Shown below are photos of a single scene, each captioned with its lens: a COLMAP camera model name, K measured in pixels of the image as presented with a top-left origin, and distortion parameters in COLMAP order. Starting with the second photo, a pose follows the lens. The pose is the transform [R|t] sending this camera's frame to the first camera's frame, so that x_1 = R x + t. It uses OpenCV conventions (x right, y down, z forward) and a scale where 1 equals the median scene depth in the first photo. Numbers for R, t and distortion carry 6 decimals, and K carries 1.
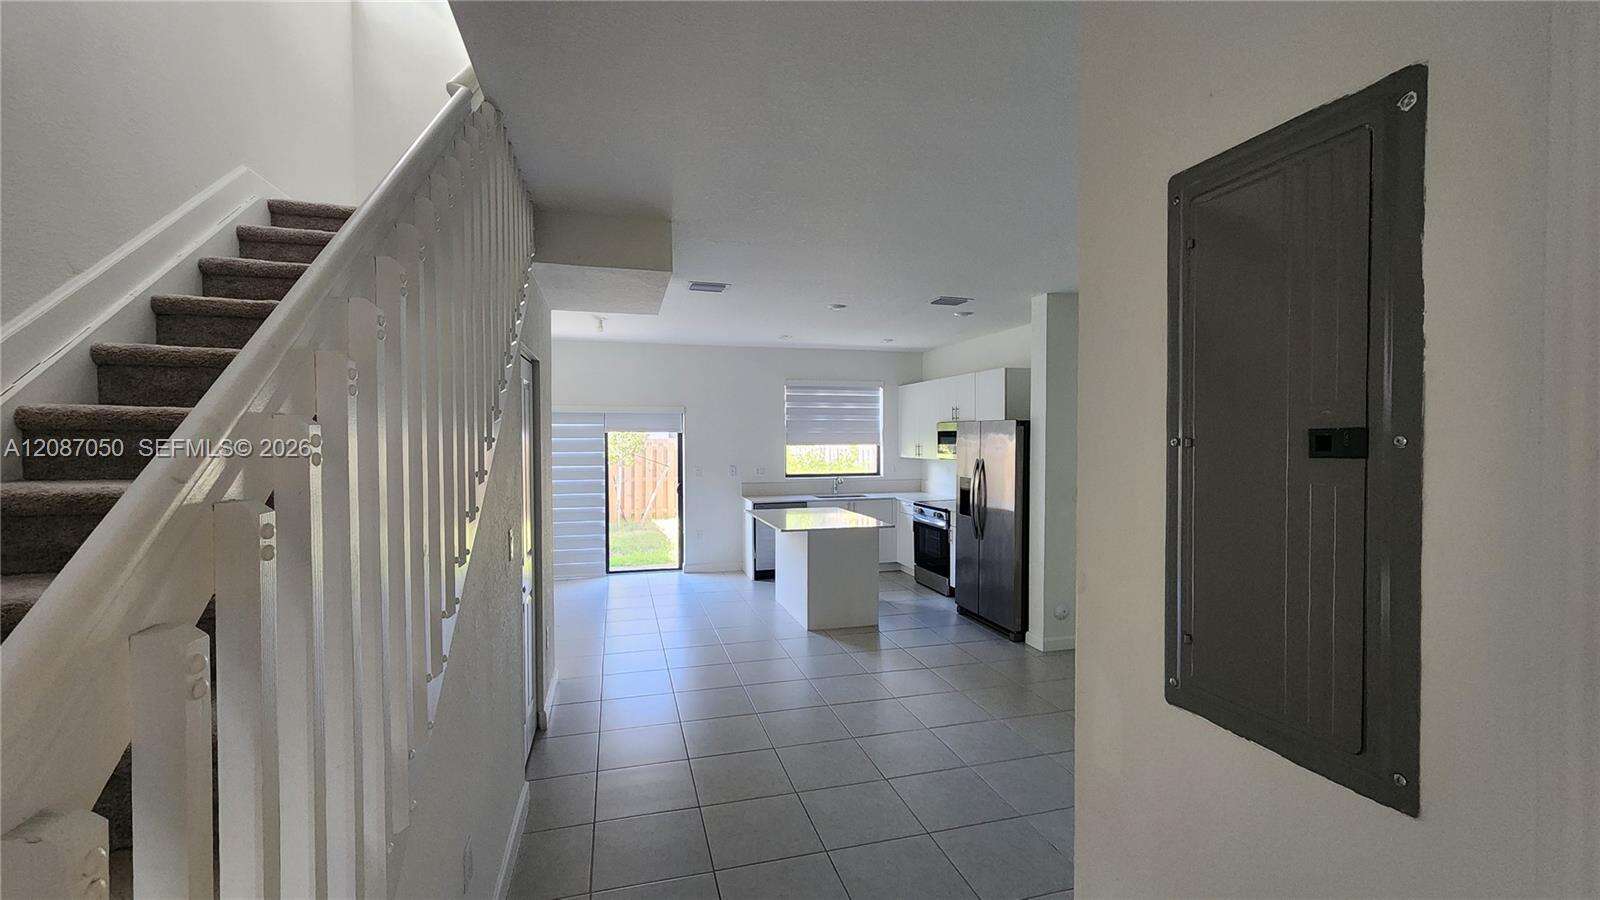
lens RADIAL K [[658.5, 0, 801.4], [0, 658.5, 460.0], [0, 0, 1]] dist [0.001574, 0.000165]
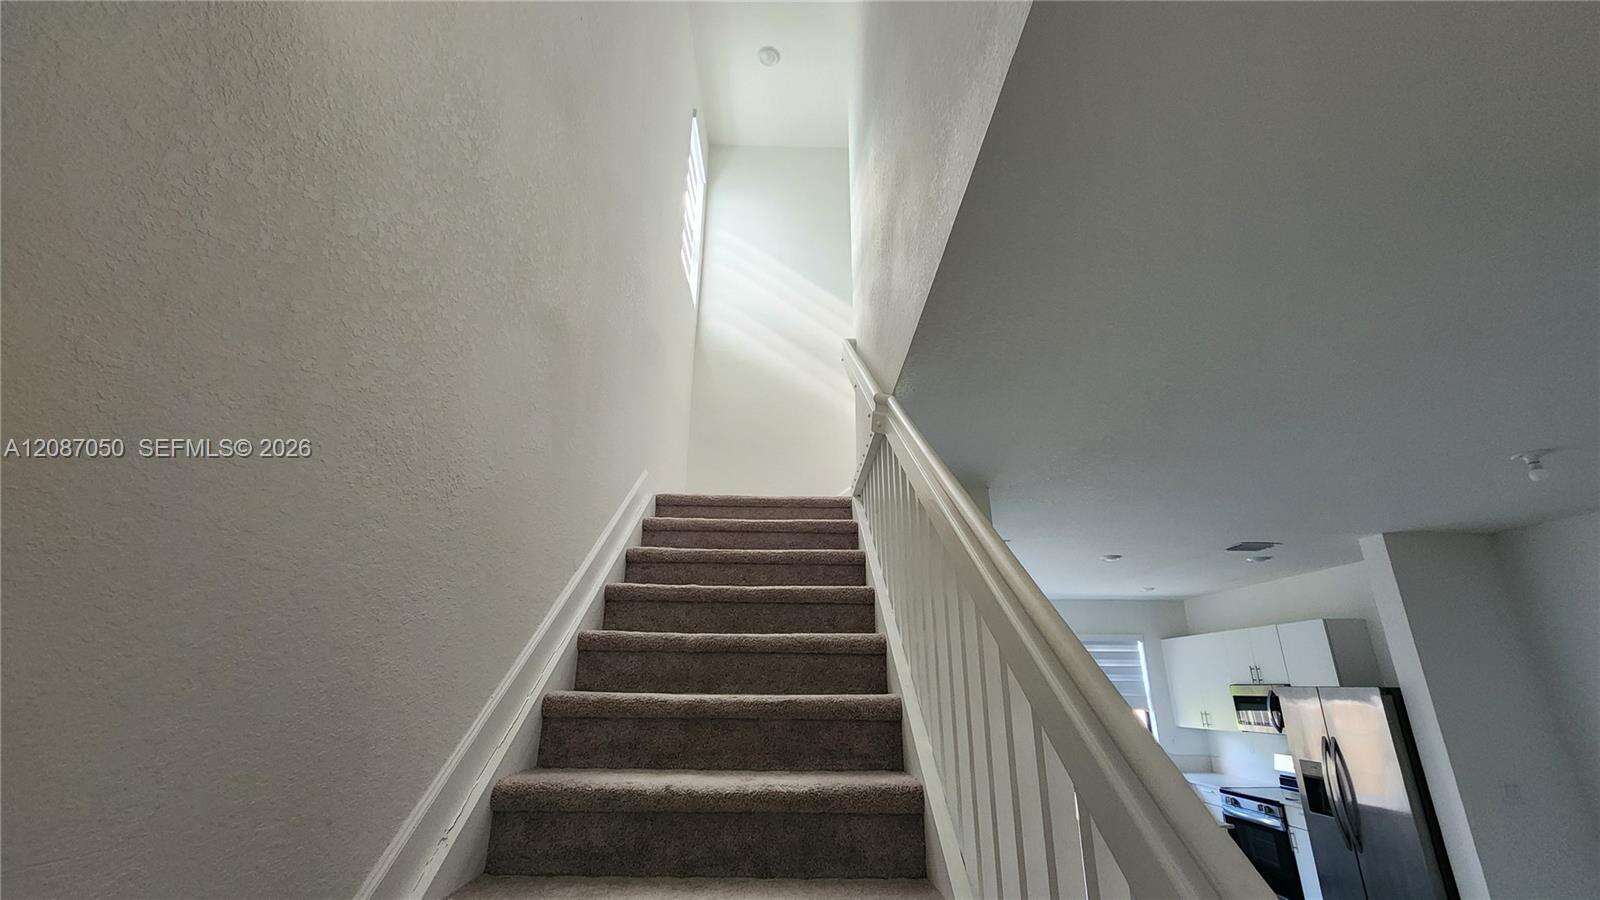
lens RADIAL K [[658.5, 0, 801.7], [0, 658.5, 455.8], [0, 0, 1]] dist [0.001574, 0.000165]
pose [[0.966839, -0.079520, -0.242690, -0.104846], [-0.015429, 0.930365, -0.366310, -0.012553], [0.254919, 0.357907, 0.898287, -0.008007]]
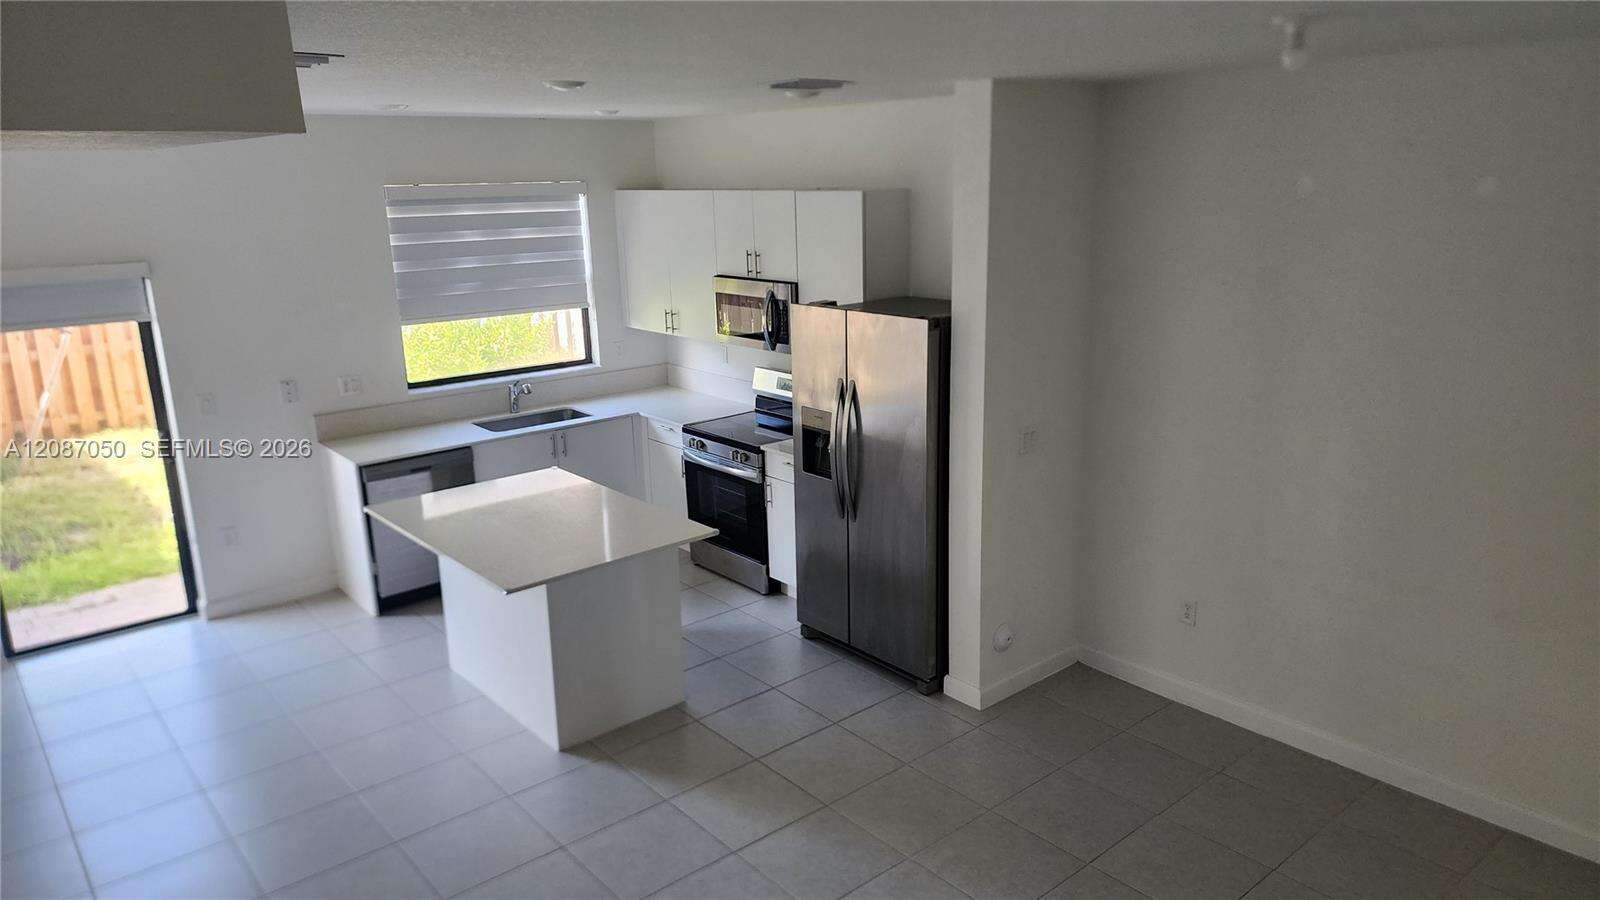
lens RADIAL K [[1070.5, 0, 812.1], [0, 1070.5, 436.5], [0, 0, 1]] dist [0.051529, -0.001904]
pose [[0.908253, -0.120141, 0.400802, -0.093265], [0.039551, 0.978254, 0.203605, -0.110977], [-0.416548, -0.169073, 0.893254, 0.178372]]
